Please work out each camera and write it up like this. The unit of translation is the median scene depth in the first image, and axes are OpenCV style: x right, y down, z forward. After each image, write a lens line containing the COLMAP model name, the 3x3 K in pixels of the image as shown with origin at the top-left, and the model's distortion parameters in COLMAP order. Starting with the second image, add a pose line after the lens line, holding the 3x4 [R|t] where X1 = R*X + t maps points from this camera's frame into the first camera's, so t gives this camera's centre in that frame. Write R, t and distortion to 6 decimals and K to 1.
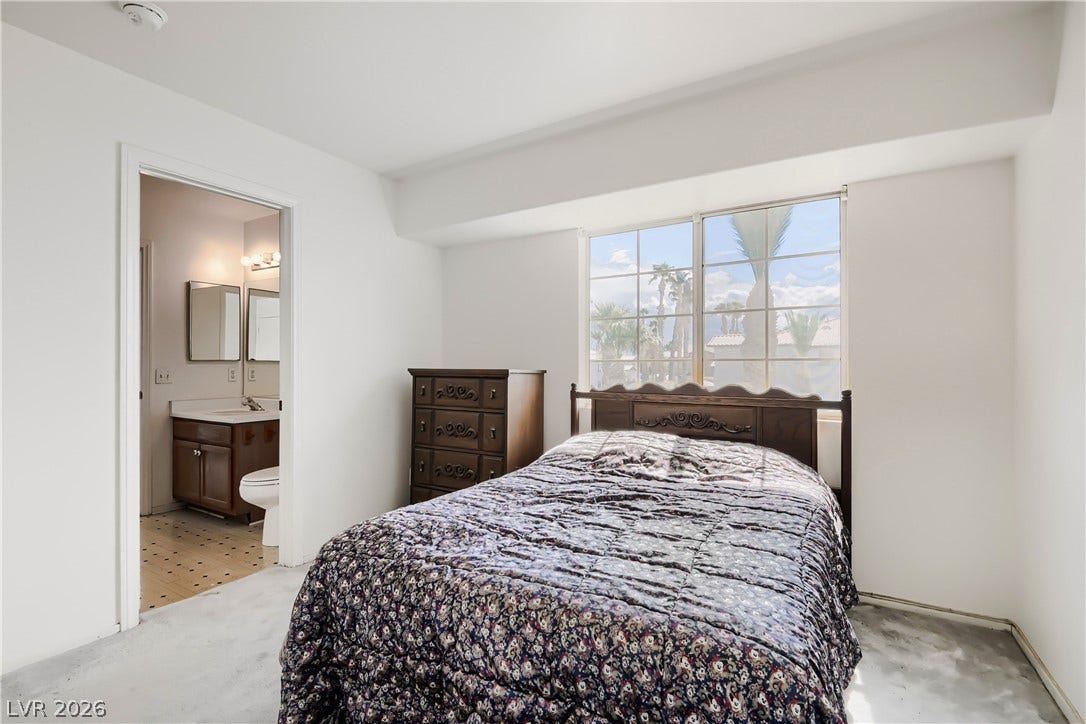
lens RADIAL K [[500.4, 0, 541.5], [0, 500.4, 364.2], [0, 0, 1]] dist [0.021776, -0.003873]
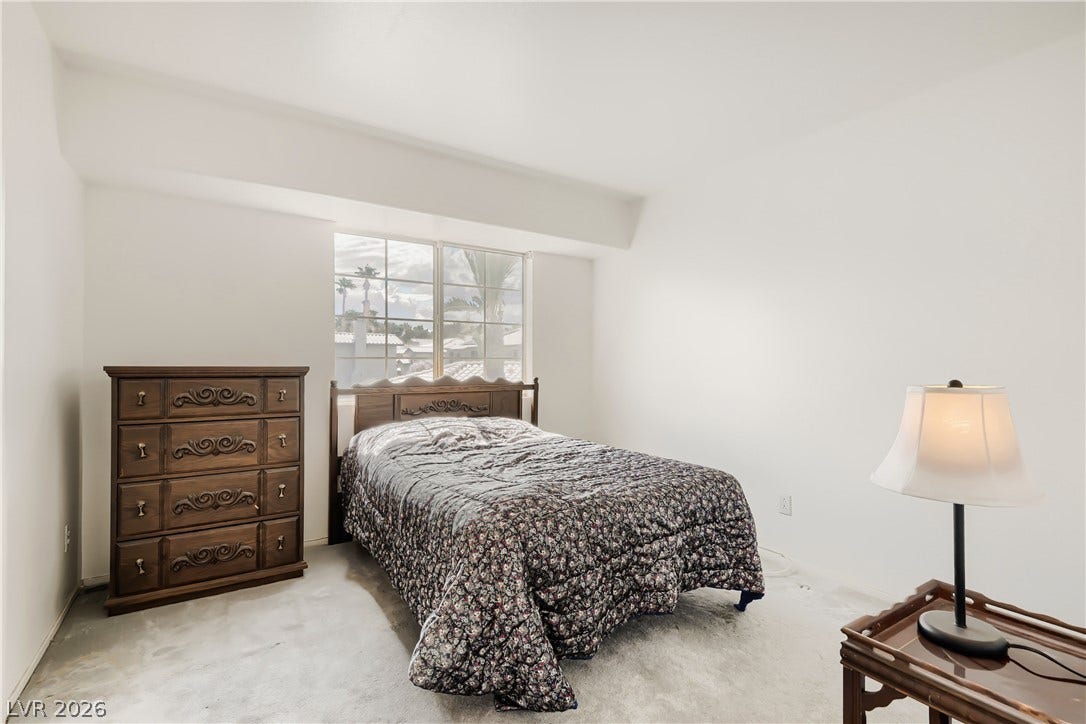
lens RADIAL K [[500.4, 0, 542.9], [0, 500.4, 361.5], [0, 0, 1]] dist [0.021776, -0.003873]
pose [[0.431948, 0.001873, 0.901896, -0.773871], [-0.003056, 0.999995, -0.000614, 0.000684], [-0.901893, -0.002491, 0.431952, 0.250510]]
